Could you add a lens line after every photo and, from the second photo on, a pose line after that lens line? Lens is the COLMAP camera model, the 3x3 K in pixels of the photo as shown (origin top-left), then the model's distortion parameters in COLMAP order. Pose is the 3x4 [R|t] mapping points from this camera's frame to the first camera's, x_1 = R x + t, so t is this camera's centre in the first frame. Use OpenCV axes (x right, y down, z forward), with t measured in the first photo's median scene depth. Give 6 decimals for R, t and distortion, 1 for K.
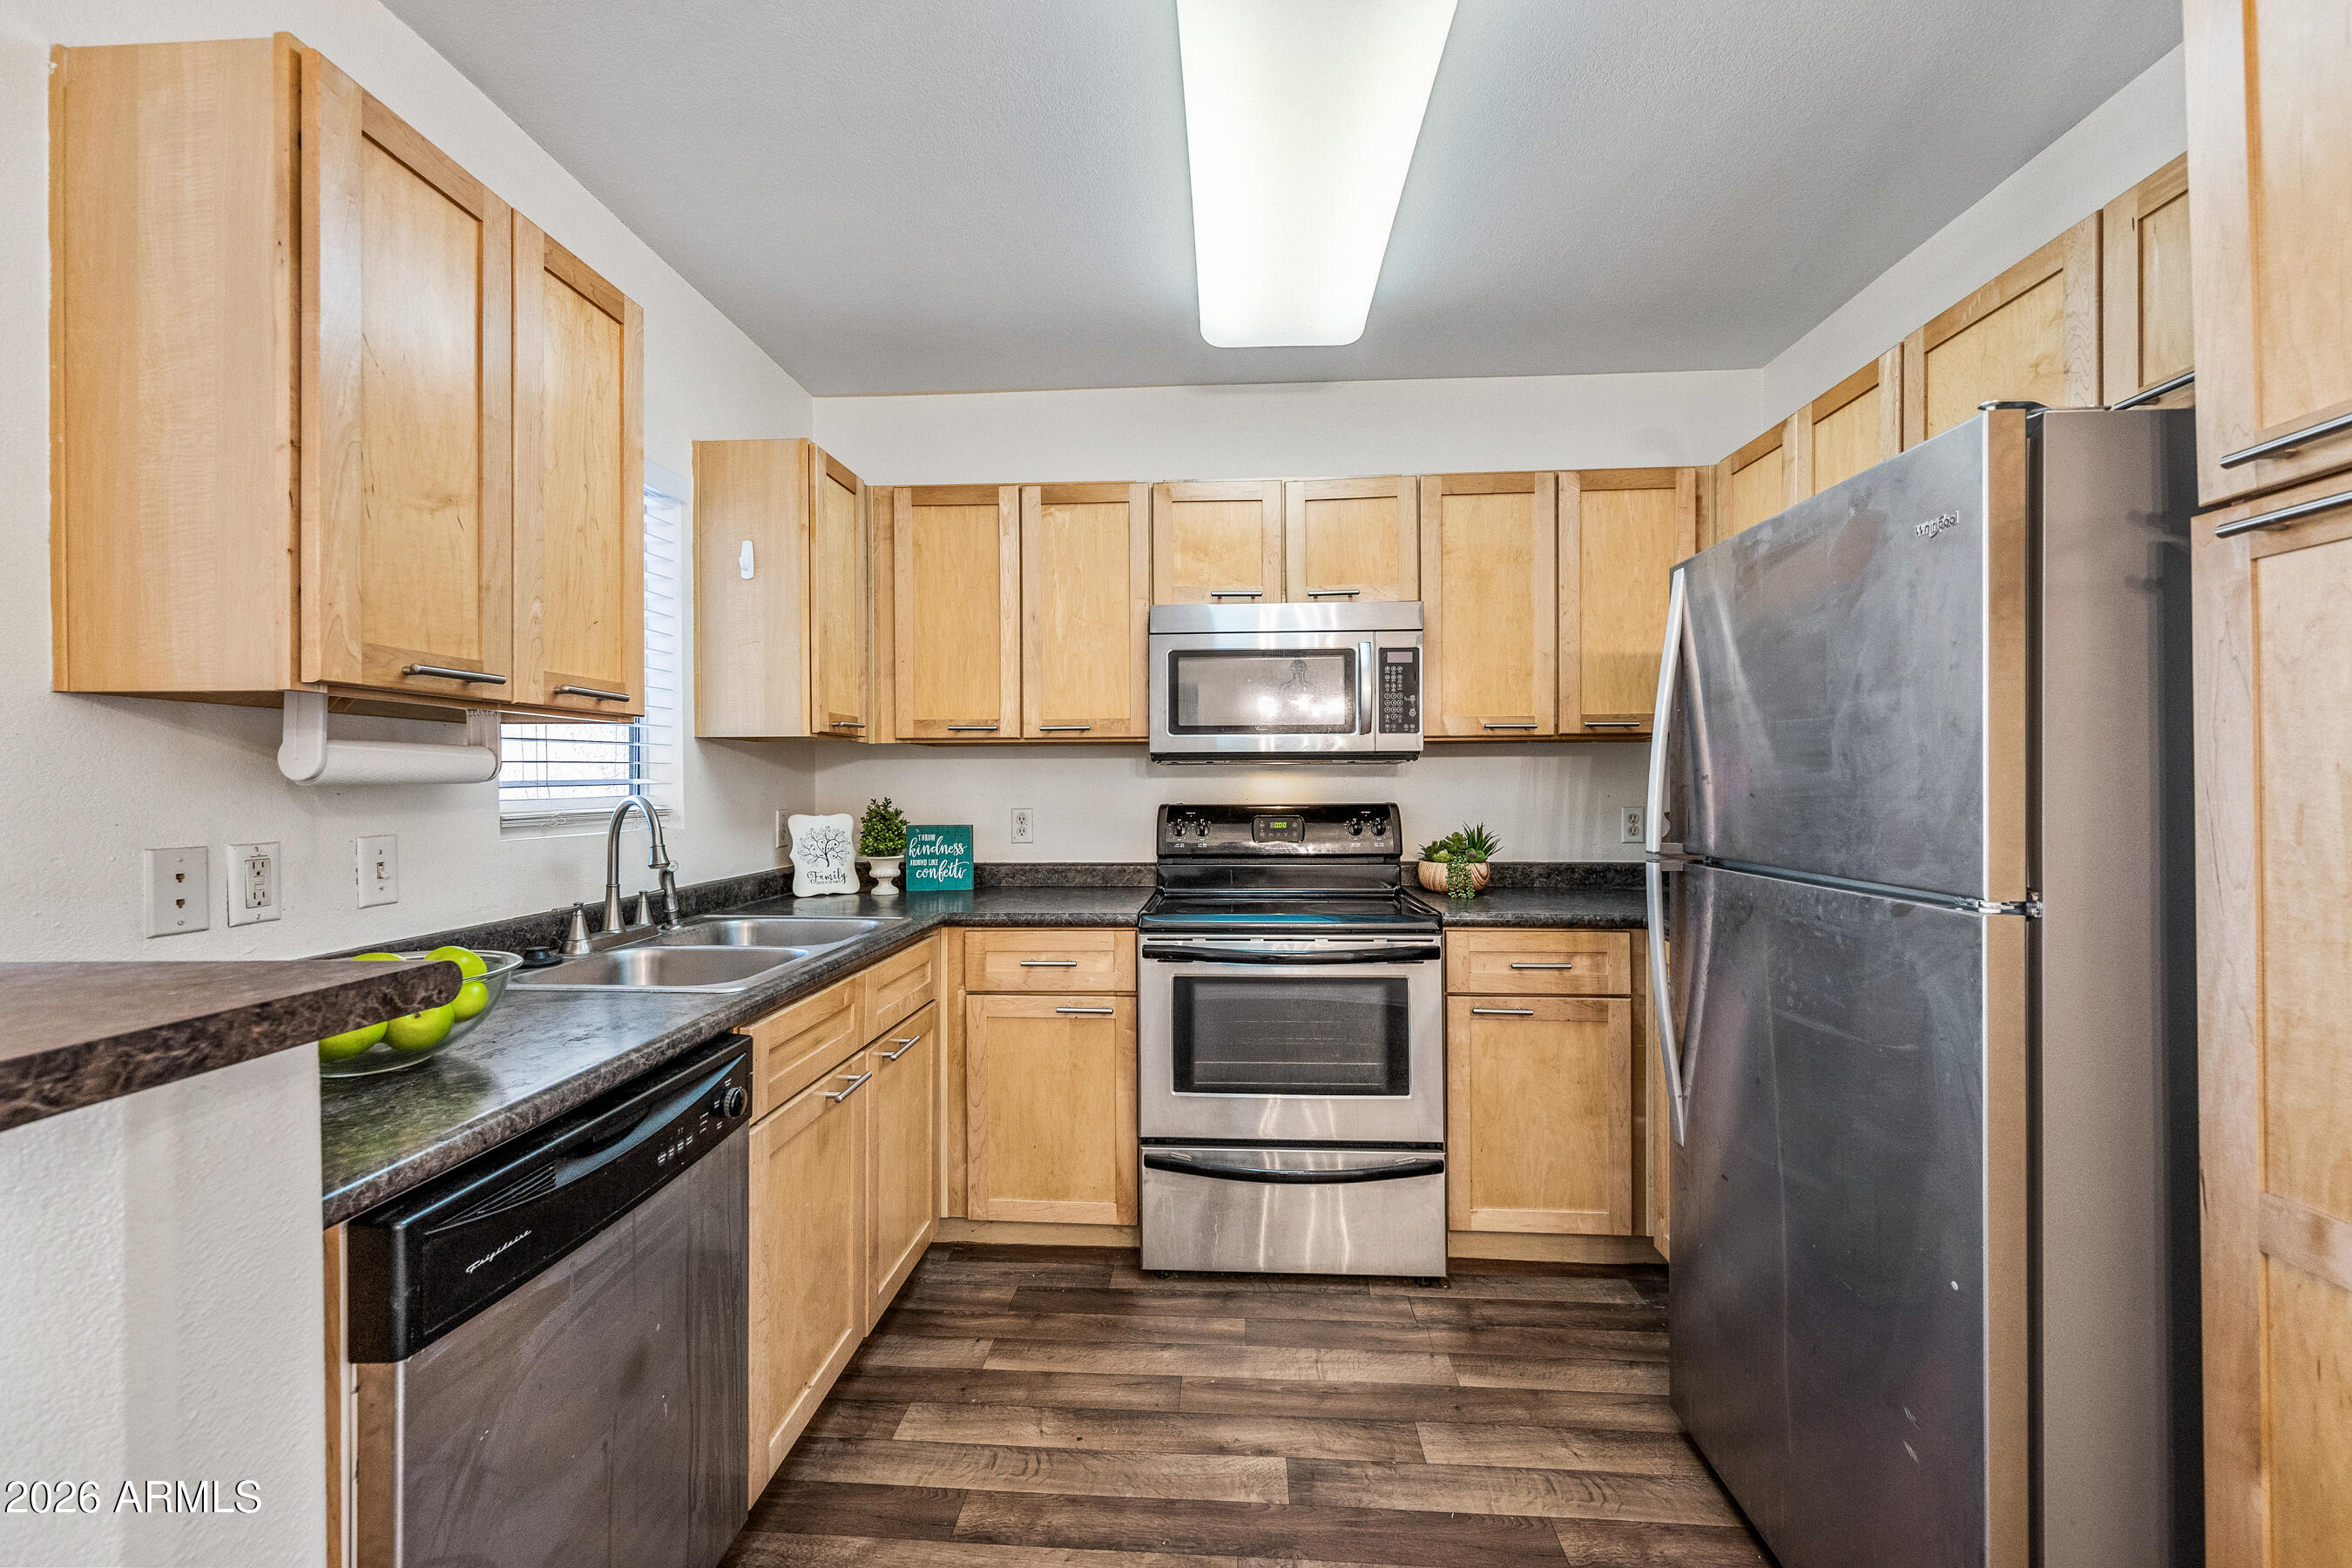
lens RADIAL K [[919.0, 0, 1176.0], [0, 919.0, 784.0], [0, 0, 1]] dist [-0.000425, 0.000180]
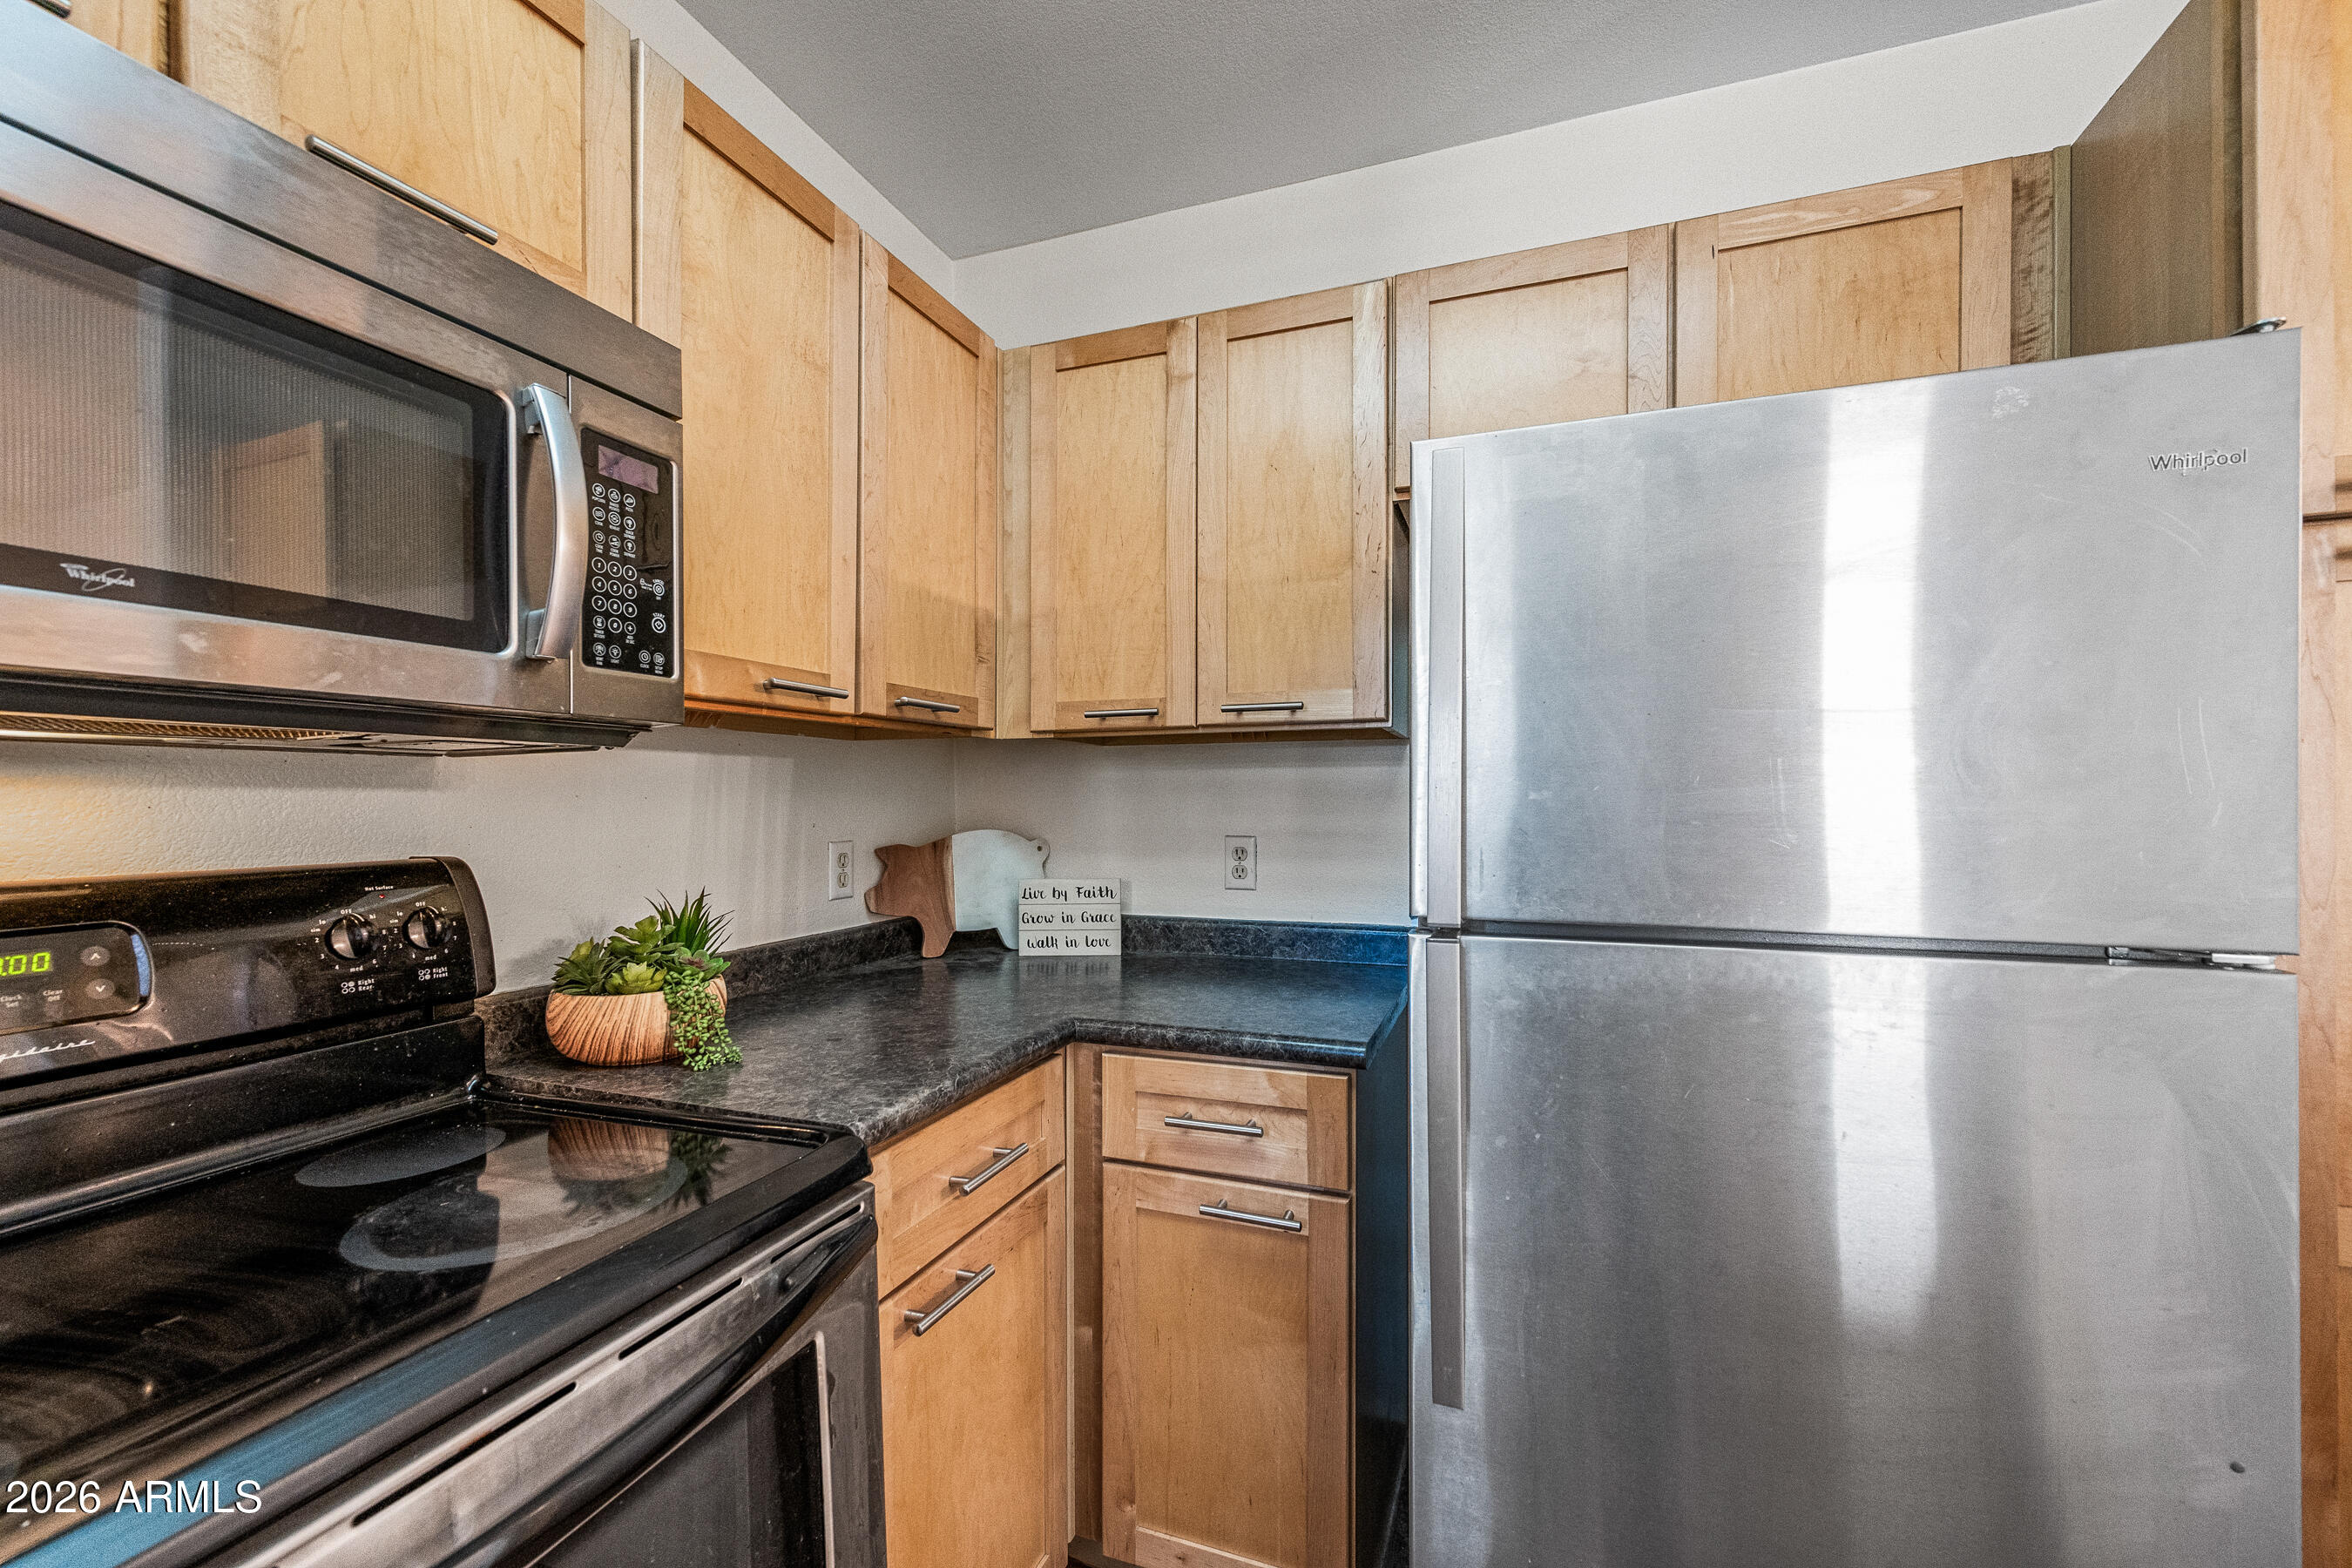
lens RADIAL K [[931.9, 0, 1185.9], [0, 931.9, 798.9], [0, 0, 1]] dist [-0.000190, 0.000082]
pose [[0.280670, 0.002733, 0.959801, -0.061457], [0.001672, 0.999993, -0.003337, -0.002205], [-0.959803, 0.002541, 0.280663, 0.722133]]
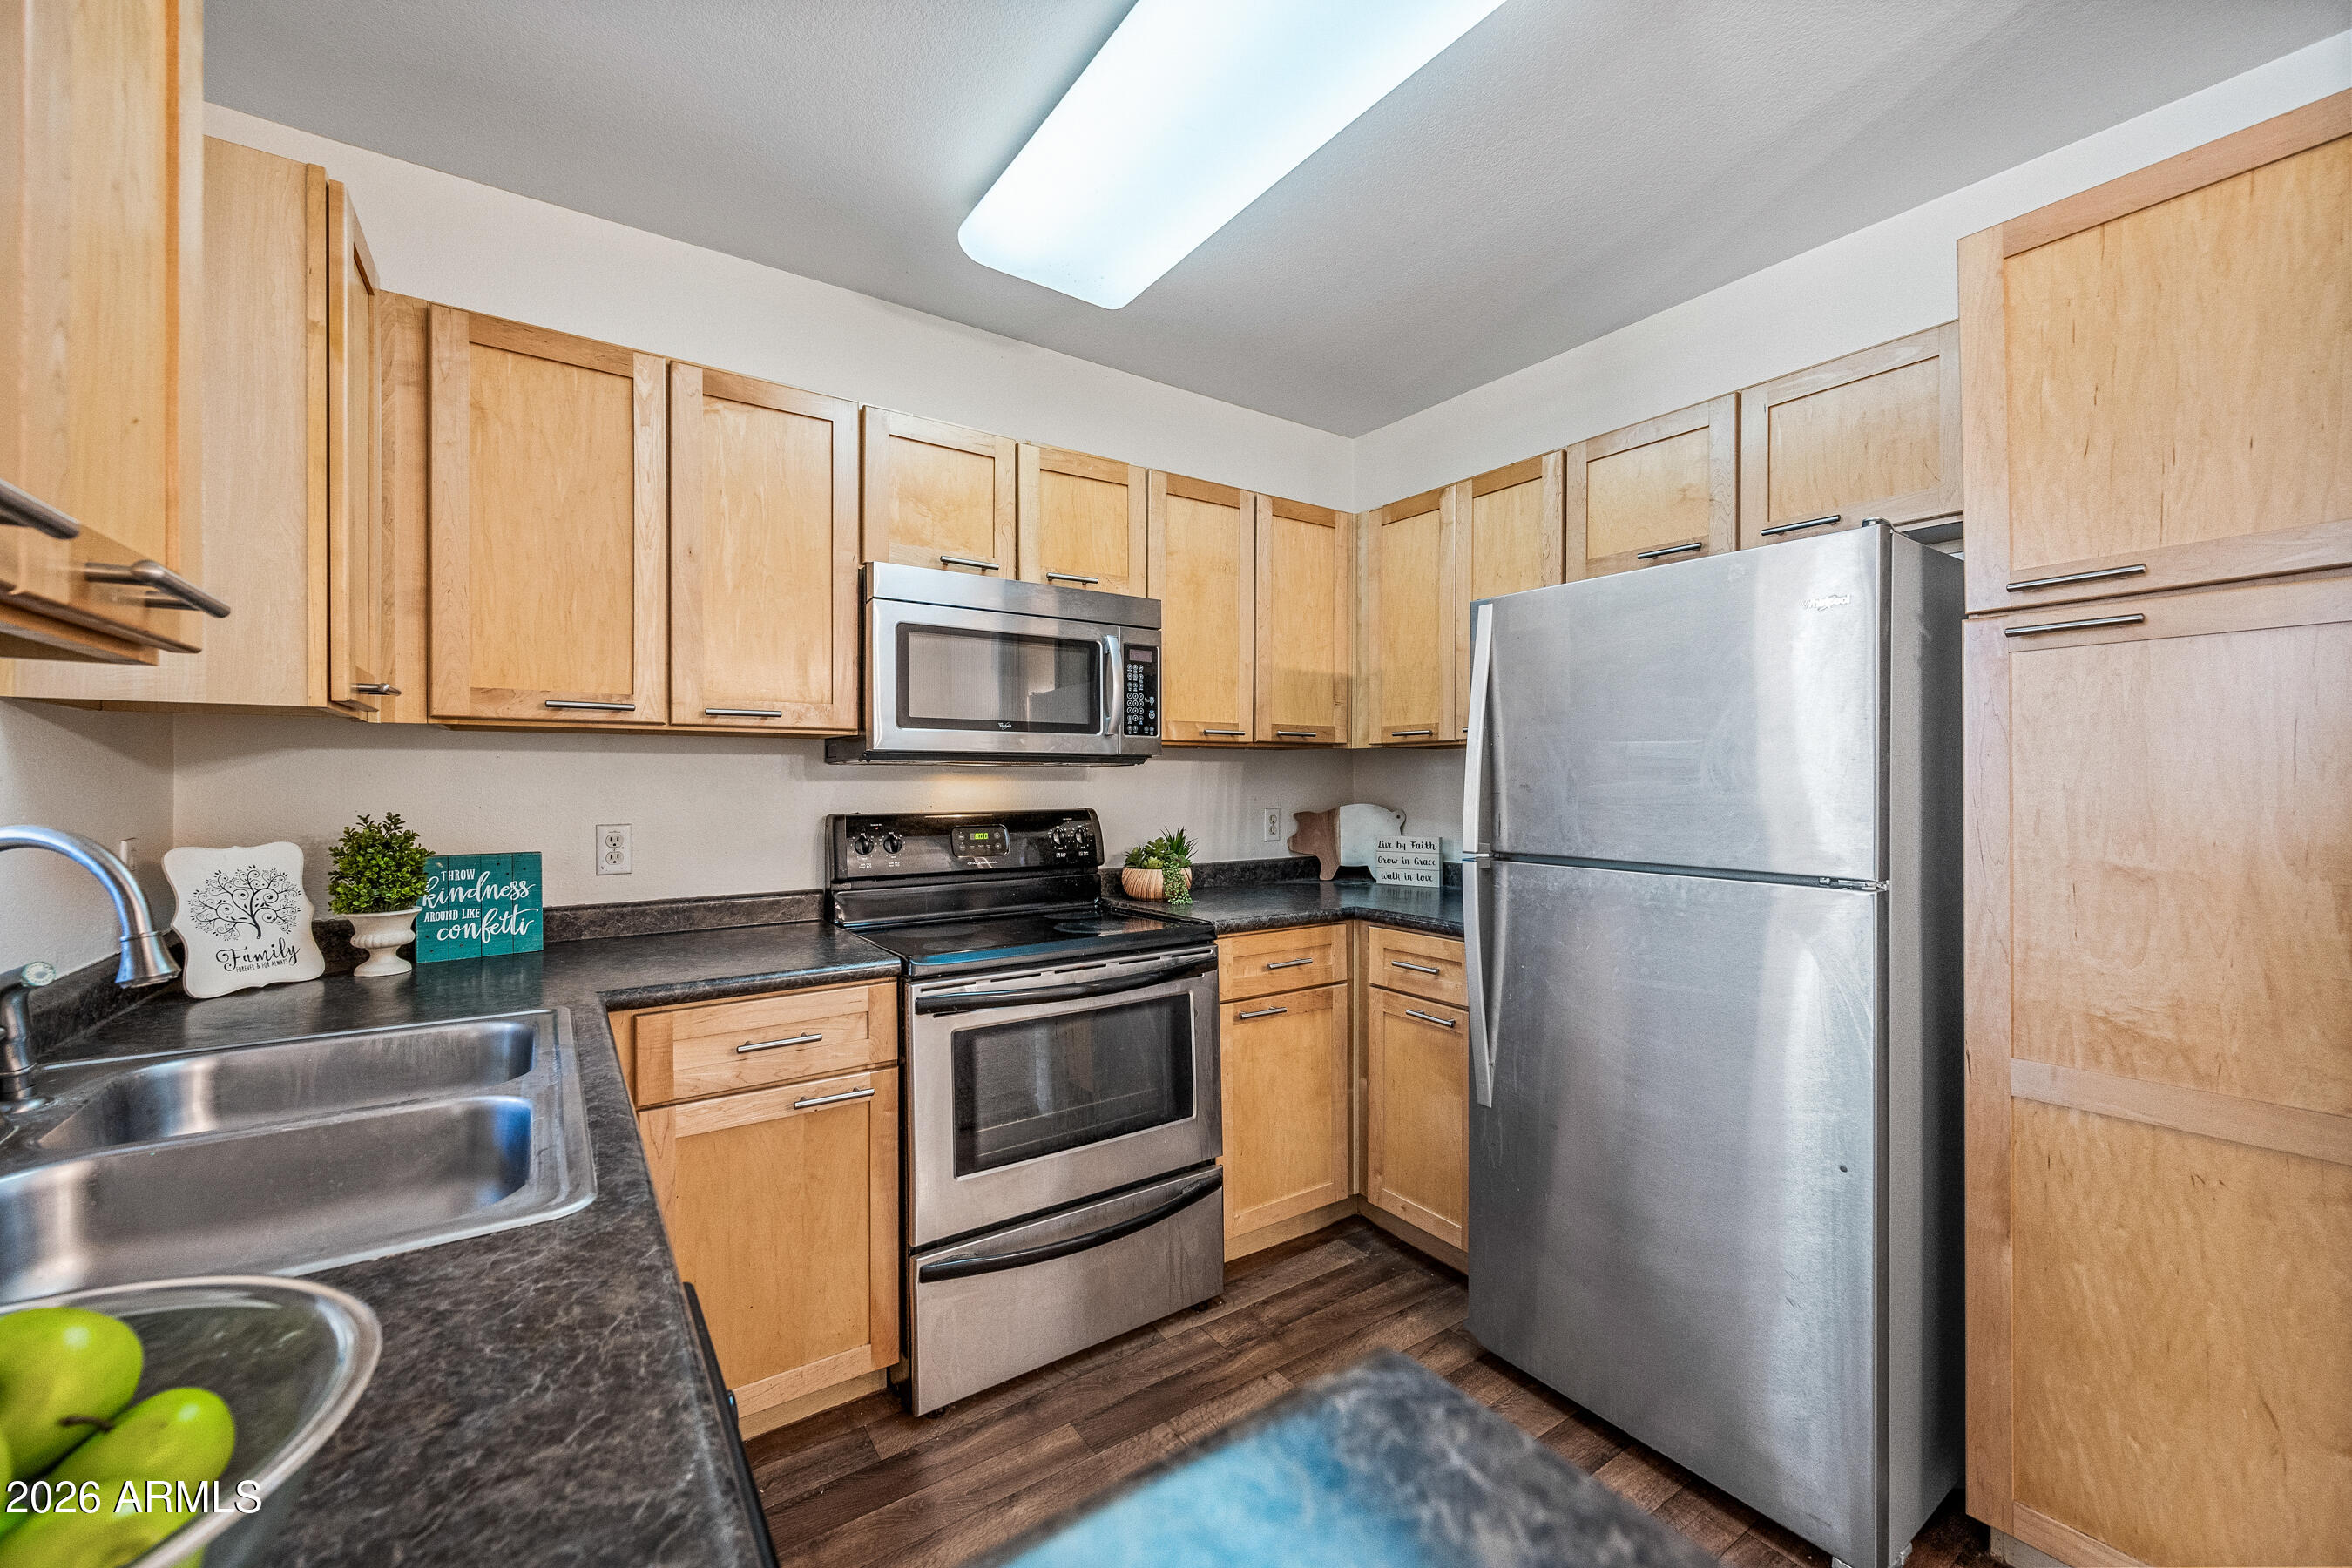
lens RADIAL K [[922.7, 0, 1180.5], [0, 922.7, 778.9], [0, 0, 1]] dist [-0.001328, -0.000054]
pose [[0.783629, 0.004174, 0.621215, -0.338049], [-0.002457, 0.999990, -0.003619, -0.007852], [-0.621224, 0.001309, 0.783632, 0.243240]]
